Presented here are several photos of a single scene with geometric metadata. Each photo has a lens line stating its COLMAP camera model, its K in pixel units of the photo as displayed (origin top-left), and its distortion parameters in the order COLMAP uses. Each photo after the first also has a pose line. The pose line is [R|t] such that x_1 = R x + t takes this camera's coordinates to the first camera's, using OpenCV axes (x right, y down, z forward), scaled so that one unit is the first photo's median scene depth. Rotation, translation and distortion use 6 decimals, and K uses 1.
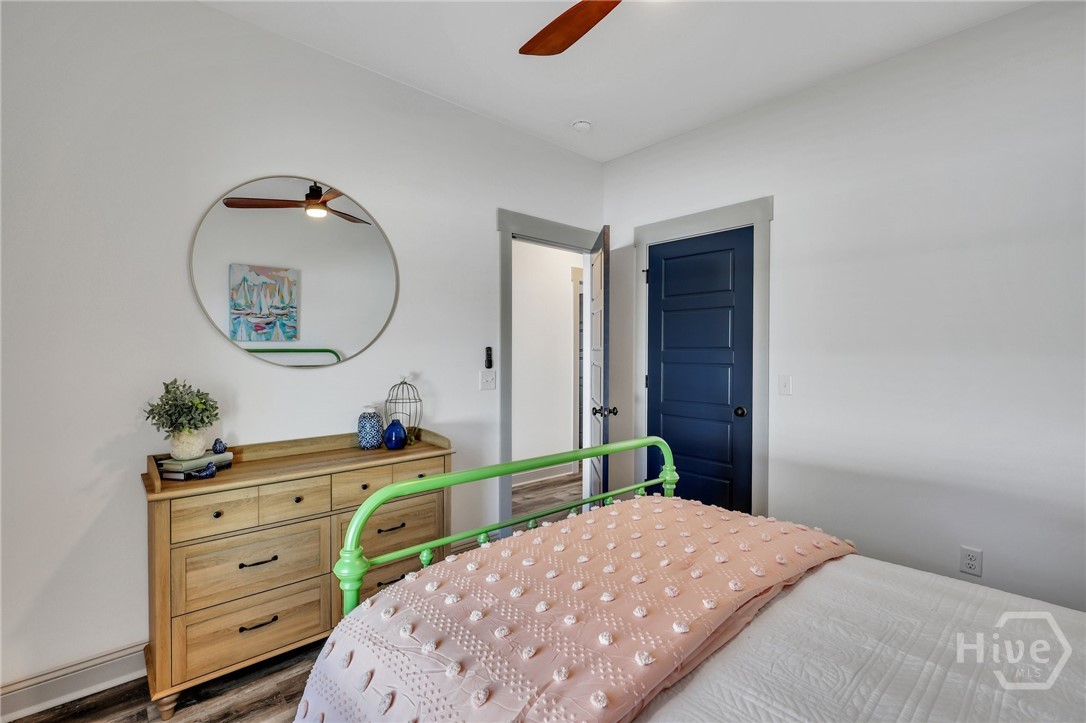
lens RADIAL K [[493.0, 0, 543.6], [0, 493.0, 352.2], [0, 0, 1]] dist [-0.000875, 0.000521]
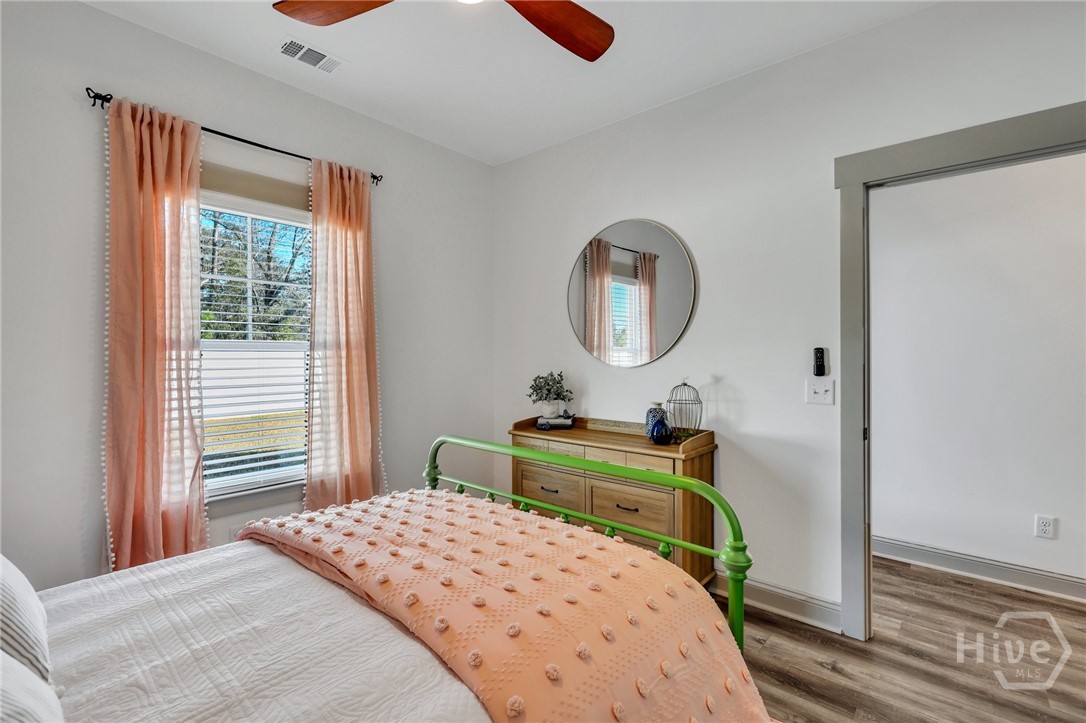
lens RADIAL K [[493.0, 0, 543.6], [0, 493.0, 352.2], [0, 0, 1]] dist [-0.000875, 0.000521]
pose [[0.116397, -0.003909, -0.993195, 0.808045], [0.000381, 0.999992, -0.003891, -0.002196], [0.993203, 0.000074, 0.116397, 0.668124]]
